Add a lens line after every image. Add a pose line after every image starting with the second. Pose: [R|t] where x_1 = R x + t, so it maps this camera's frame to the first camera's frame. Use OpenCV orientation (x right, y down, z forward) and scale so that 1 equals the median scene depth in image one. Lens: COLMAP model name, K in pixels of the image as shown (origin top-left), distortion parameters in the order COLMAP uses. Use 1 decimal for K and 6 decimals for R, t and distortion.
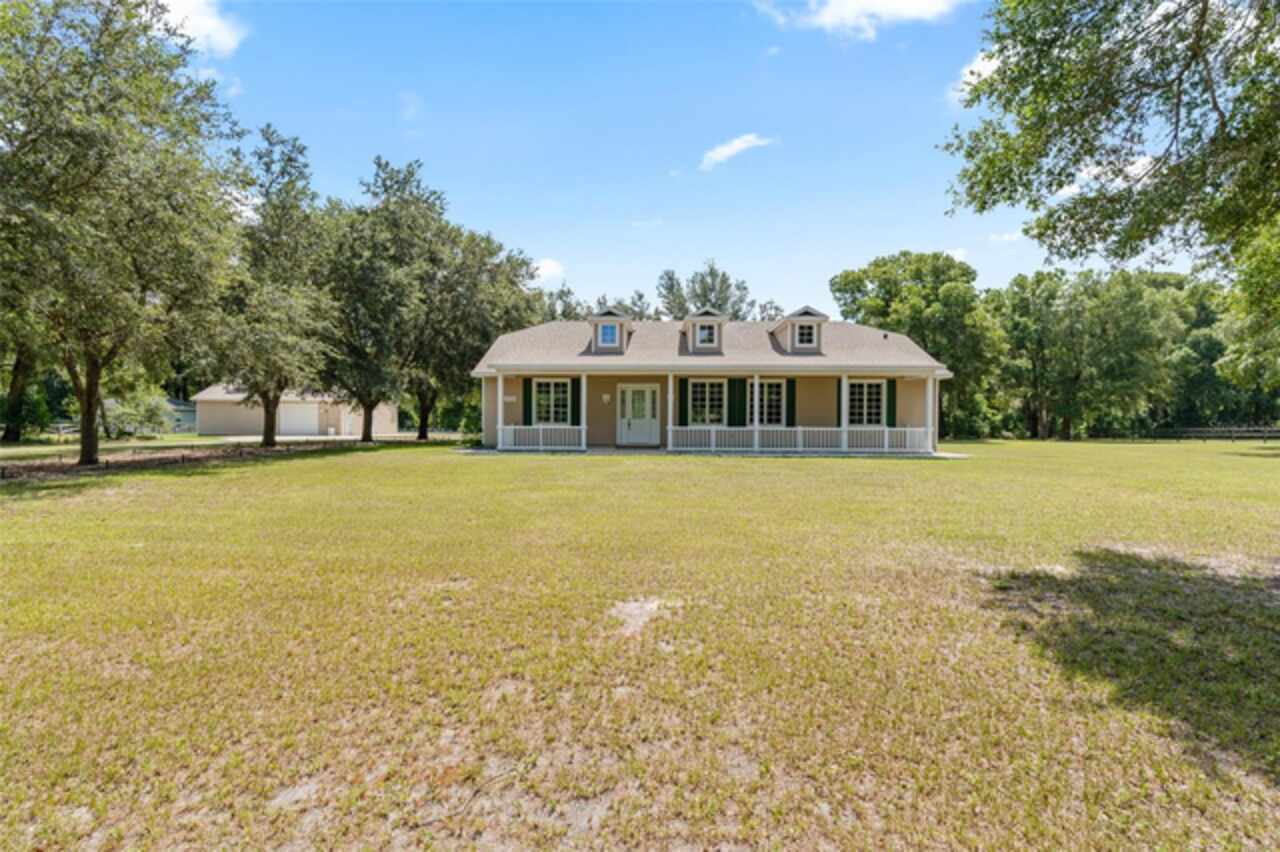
lens RADIAL K [[596.2, 0, 646.2], [0, 596.2, 435.4], [0, 0, 1]] dist [-0.004306, 0.002026]
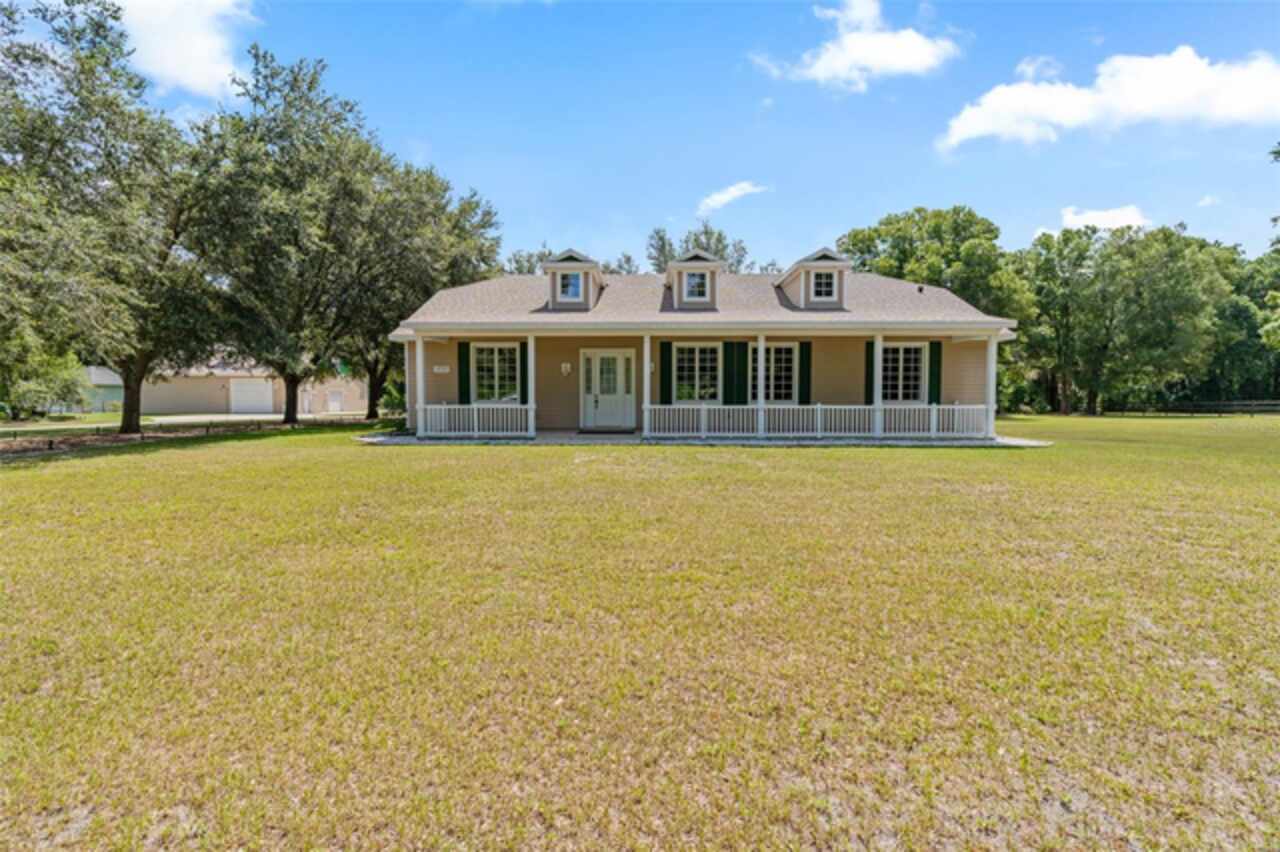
lens RADIAL K [[654.4, 0, 636.2], [0, 654.4, 426.5], [0, 0, 1]] dist [-0.000749, -0.000044]
pose [[0.999989, -0.004486, 0.001608, 0.021538], [0.004449, 0.999740, 0.022350, -0.005050], [-0.001708, -0.022343, 0.999749, 0.147782]]
